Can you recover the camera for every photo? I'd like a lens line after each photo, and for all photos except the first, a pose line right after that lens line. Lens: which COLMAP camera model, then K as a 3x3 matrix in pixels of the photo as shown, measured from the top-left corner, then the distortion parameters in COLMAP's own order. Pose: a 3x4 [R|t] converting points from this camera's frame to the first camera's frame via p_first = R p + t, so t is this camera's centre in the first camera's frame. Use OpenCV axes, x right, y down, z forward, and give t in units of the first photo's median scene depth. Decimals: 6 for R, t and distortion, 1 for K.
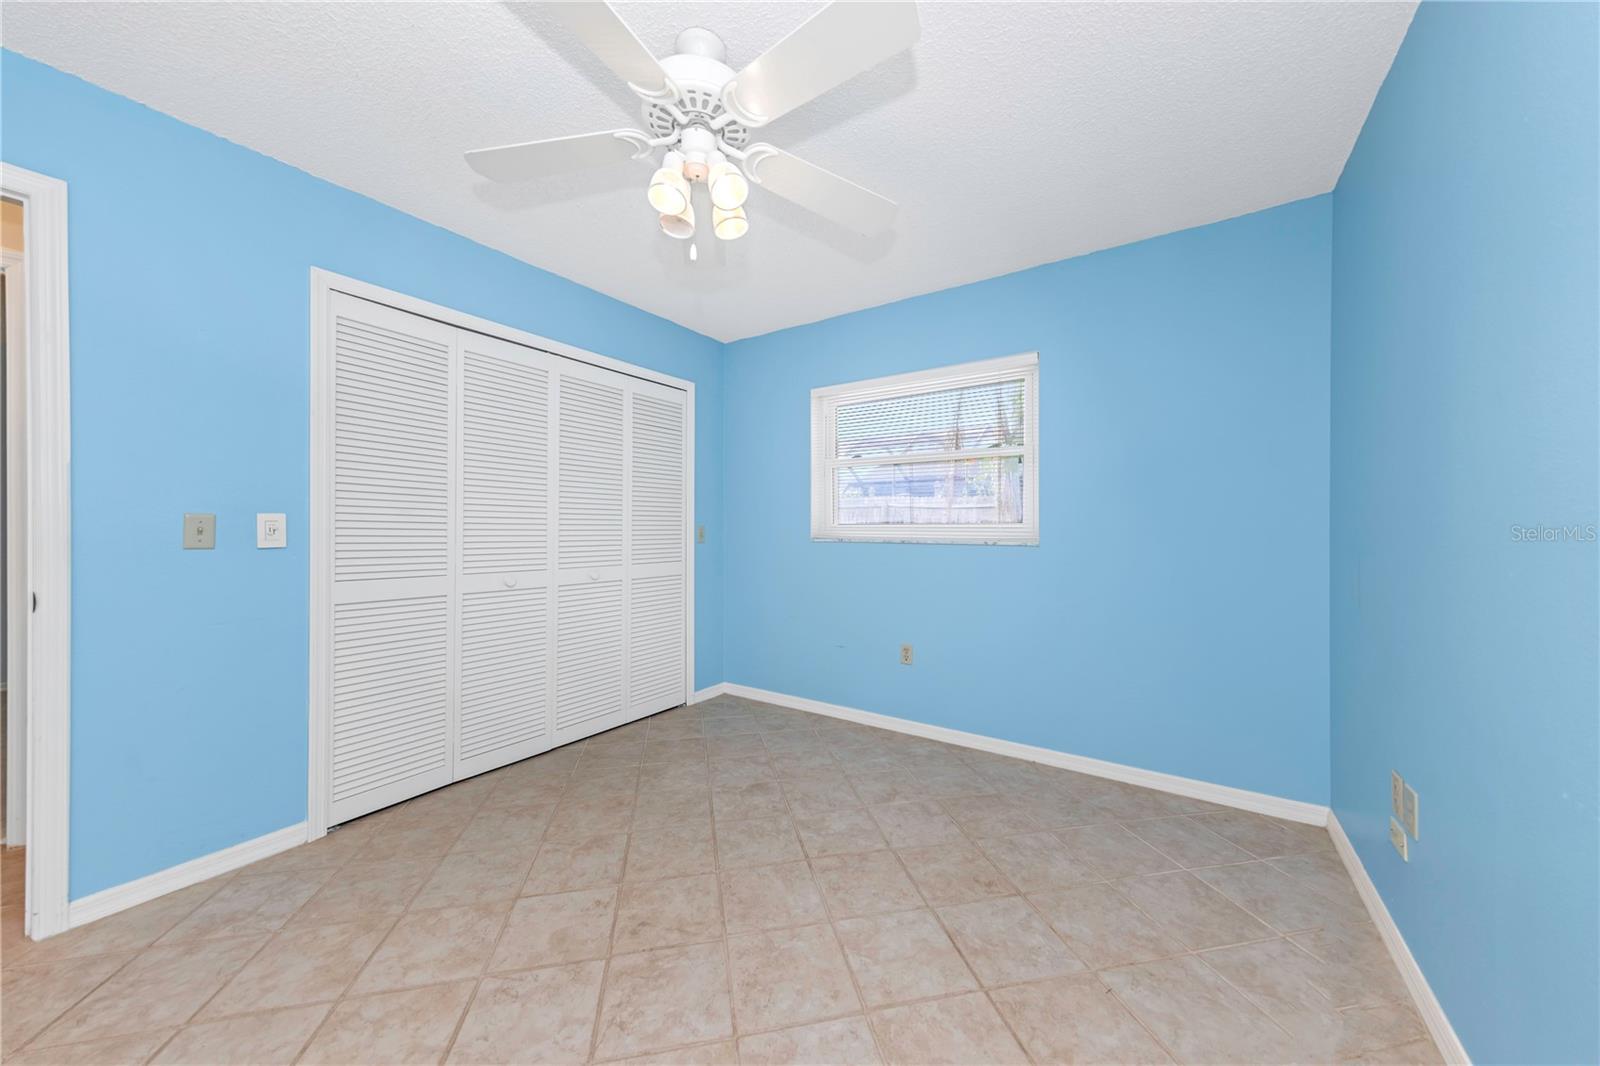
lens RADIAL K [[571.5, 0, 795.2], [0, 571.5, 528.6], [0, 0, 1]] dist [0.002248, 0.000150]
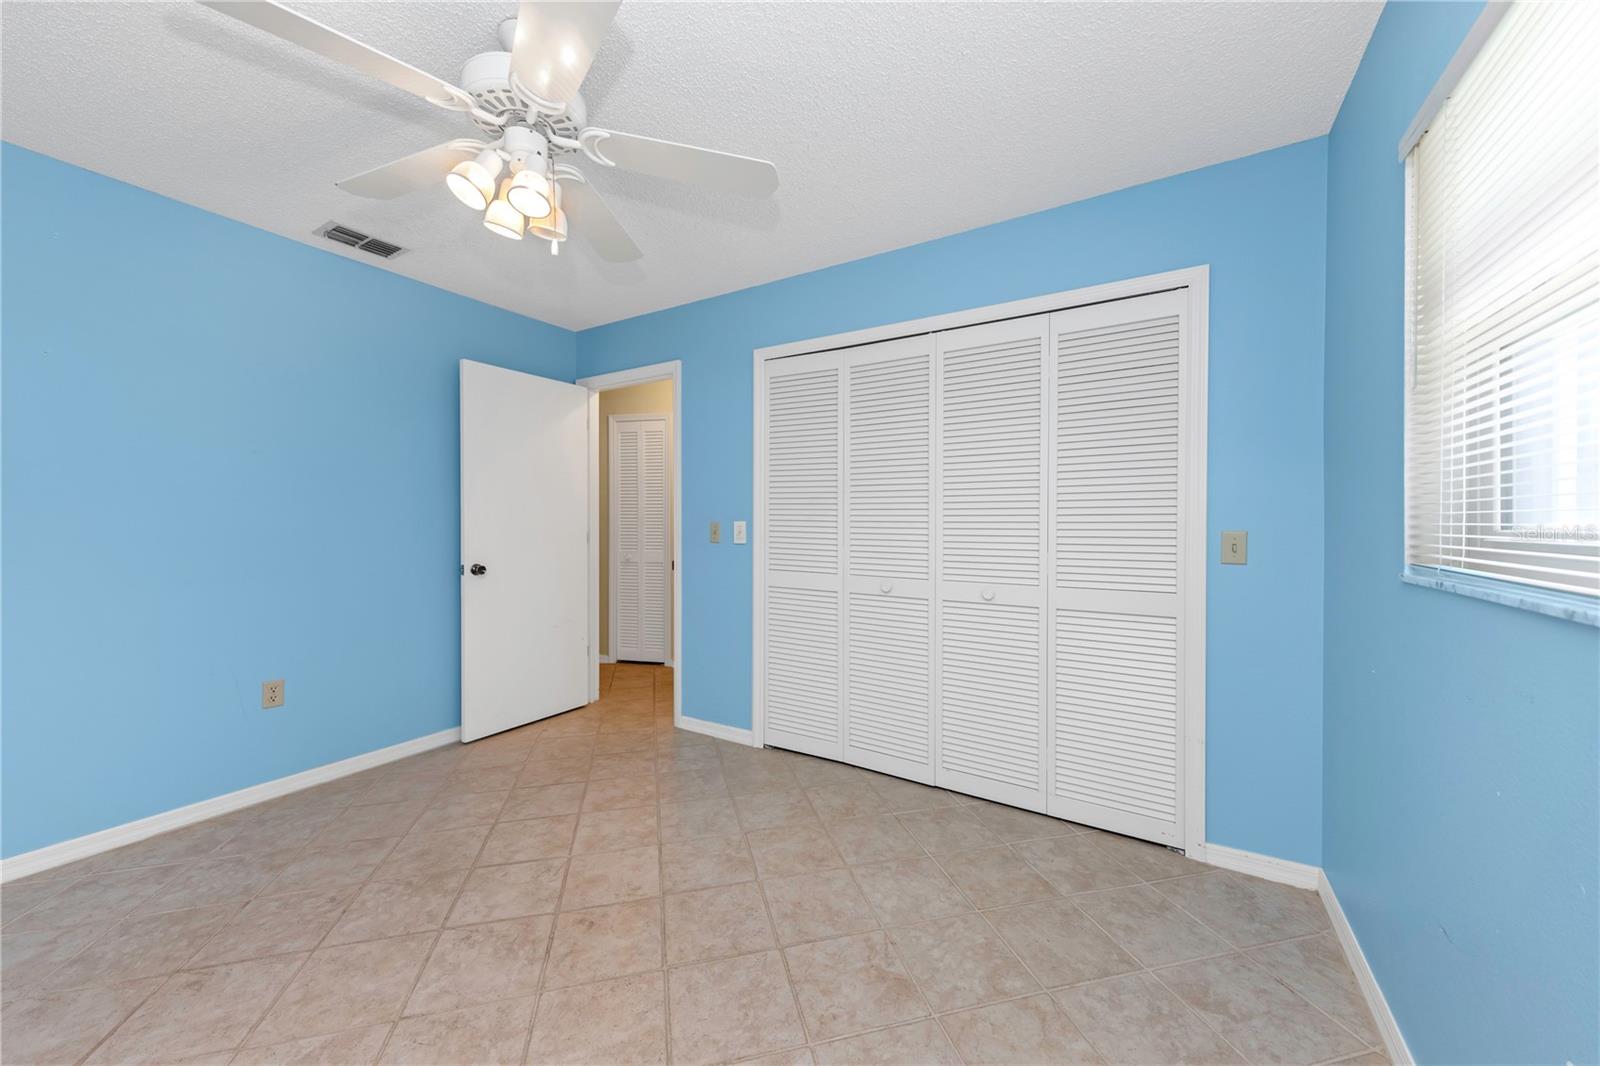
lens RADIAL K [[571.5, 0, 795.2], [0, 571.5, 528.6], [0, 0, 1]] dist [0.002248, 0.000150]
pose [[0.043029, 0.007761, -0.999044, 0.552396], [-0.002474, 0.999968, 0.007661, -0.017058], [0.999071, 0.002142, 0.043047, 0.952844]]
